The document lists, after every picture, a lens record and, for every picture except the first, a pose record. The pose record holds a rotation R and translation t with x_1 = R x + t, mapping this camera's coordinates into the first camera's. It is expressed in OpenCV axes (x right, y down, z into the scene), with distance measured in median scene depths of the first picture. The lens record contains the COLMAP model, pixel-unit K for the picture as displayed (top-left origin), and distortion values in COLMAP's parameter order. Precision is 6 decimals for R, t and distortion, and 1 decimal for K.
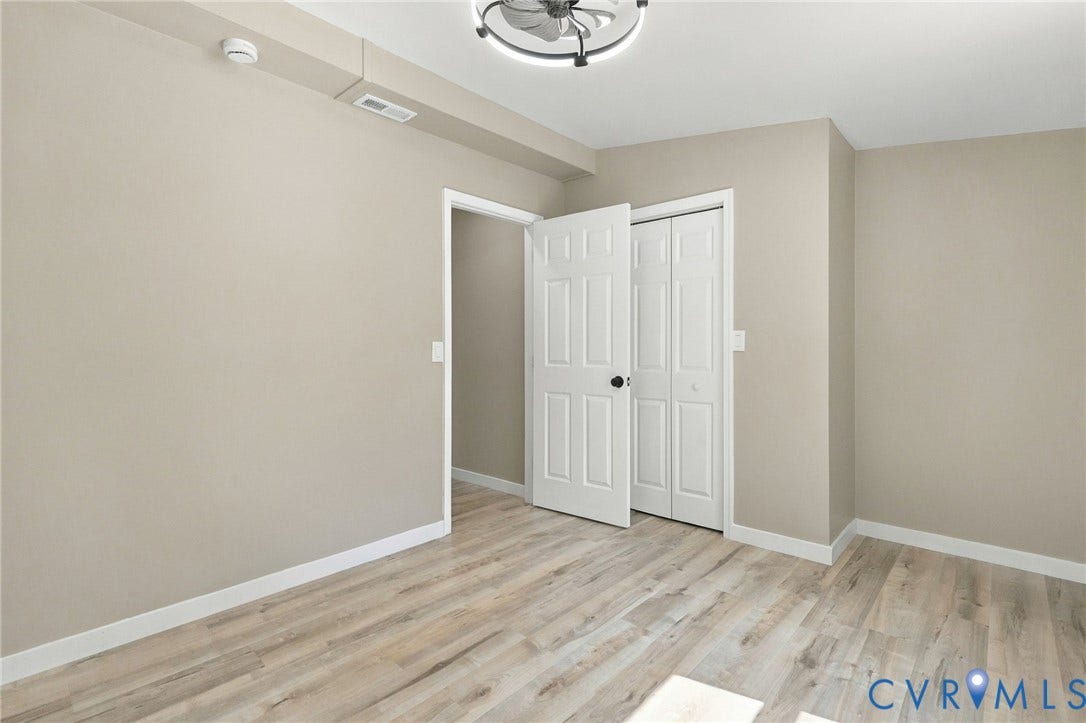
lens RADIAL K [[506.8, 0, 539.0], [0, 506.8, 362.6], [0, 0, 1]] dist [-0.061609, 0.022500]
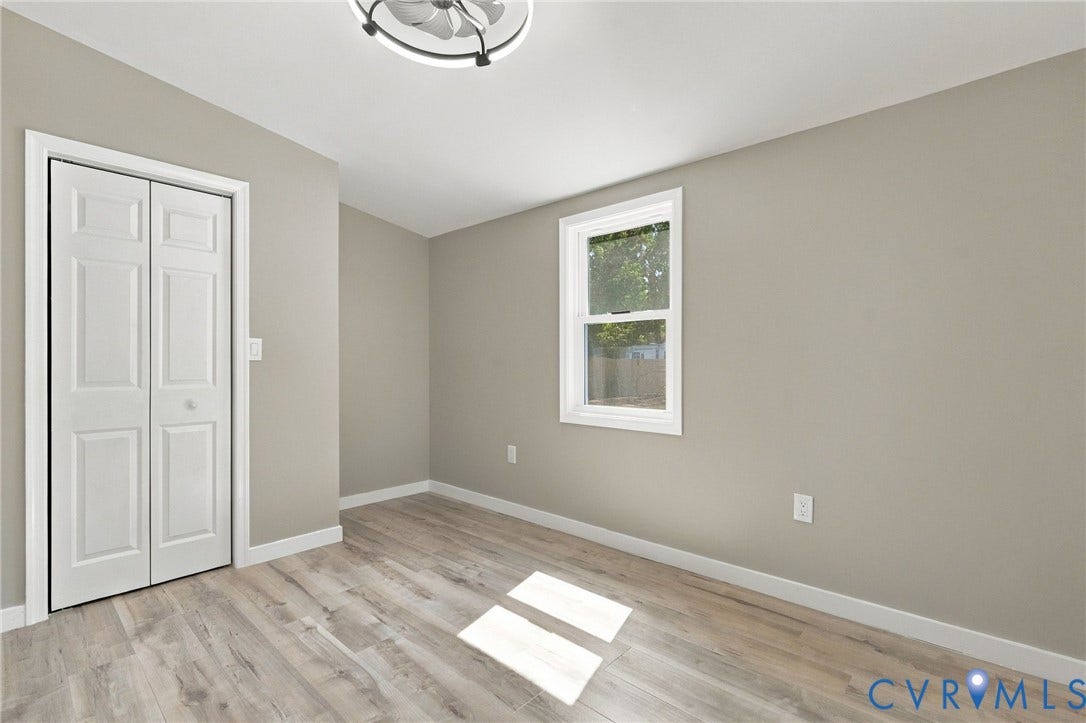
lens RADIAL K [[502.1, 0, 535.6], [0, 502.1, 354.5], [0, 0, 1]] dist [0.001566, -0.000214]
pose [[-0.015464, 0.006614, 0.999859, -0.654335], [0.024477, 0.999681, -0.006234, -0.016828], [-0.999581, 0.024377, -0.015620, 0.573388]]
